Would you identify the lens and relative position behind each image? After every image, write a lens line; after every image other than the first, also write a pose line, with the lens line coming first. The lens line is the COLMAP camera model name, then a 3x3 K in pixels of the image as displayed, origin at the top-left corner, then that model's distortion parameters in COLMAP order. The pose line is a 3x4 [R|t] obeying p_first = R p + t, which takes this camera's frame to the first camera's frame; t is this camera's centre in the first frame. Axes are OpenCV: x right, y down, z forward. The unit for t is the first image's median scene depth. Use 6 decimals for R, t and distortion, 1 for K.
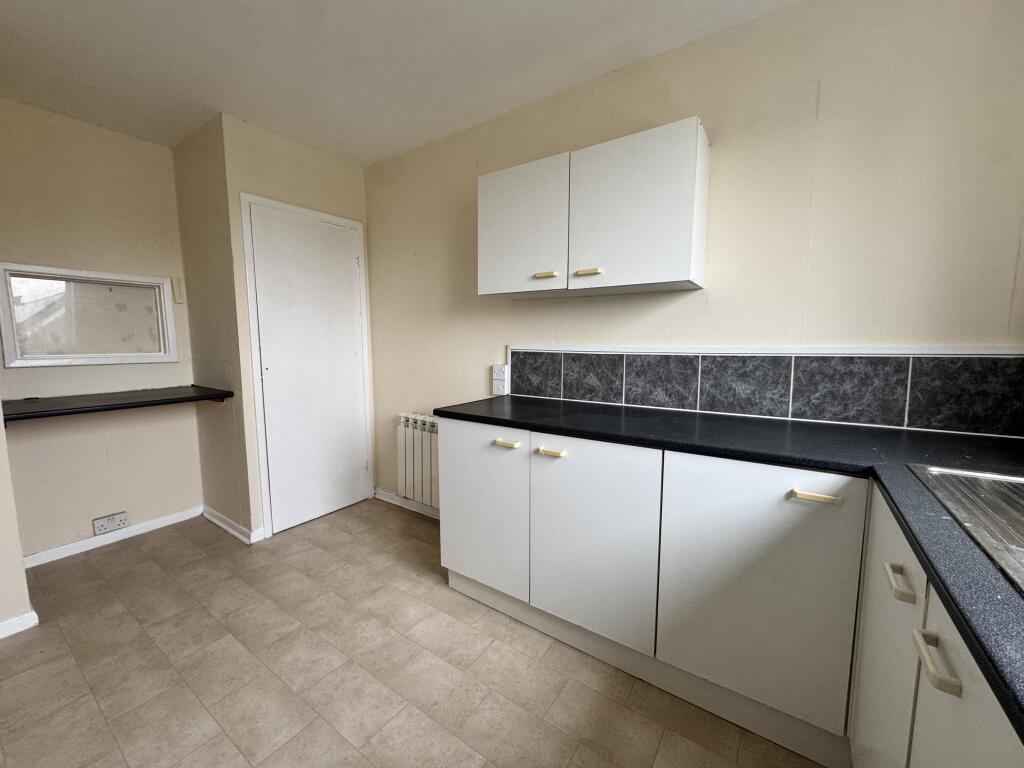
lens RADIAL K [[409.4, 0, 509.6], [0, 409.4, 384.0], [0, 0, 1]] dist [-0.000430, -0.000091]
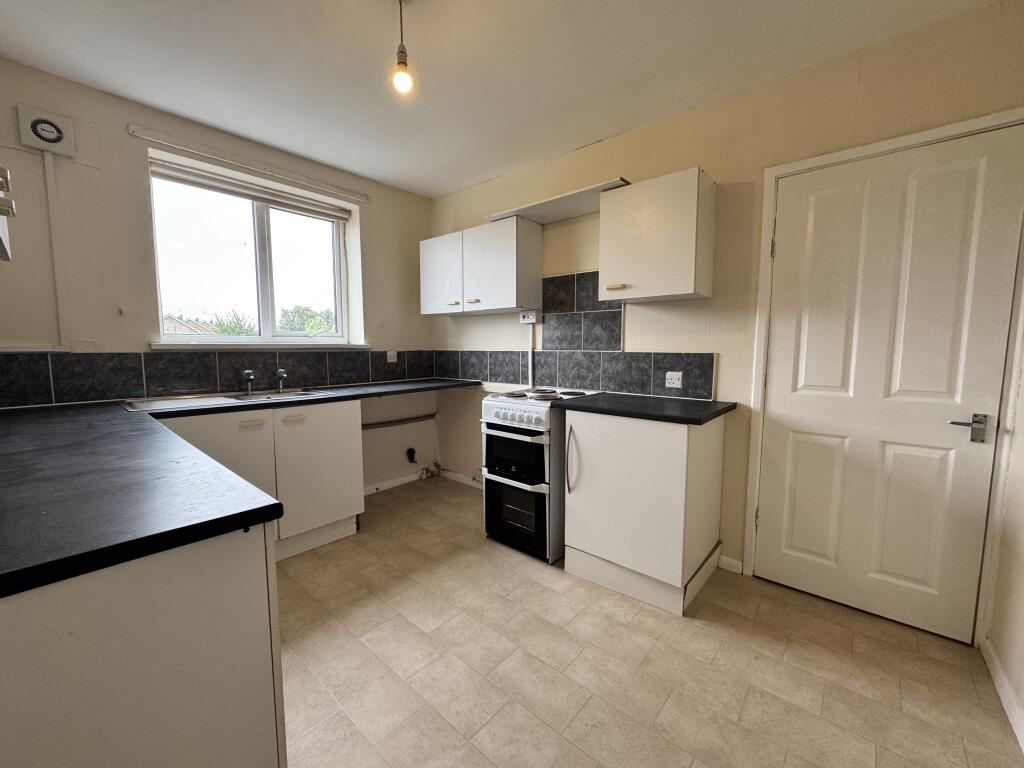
lens RADIAL K [[409.4, 0, 512.7], [0, 409.4, 384.6], [0, 0, 1]] dist [-0.000430, -0.000091]
pose [[-0.994158, -0.009537, 0.107509, -0.641656], [0.011605, 0.980867, 0.194332, -0.182778], [-0.107305, 0.194444, -0.975027, 1.890010]]
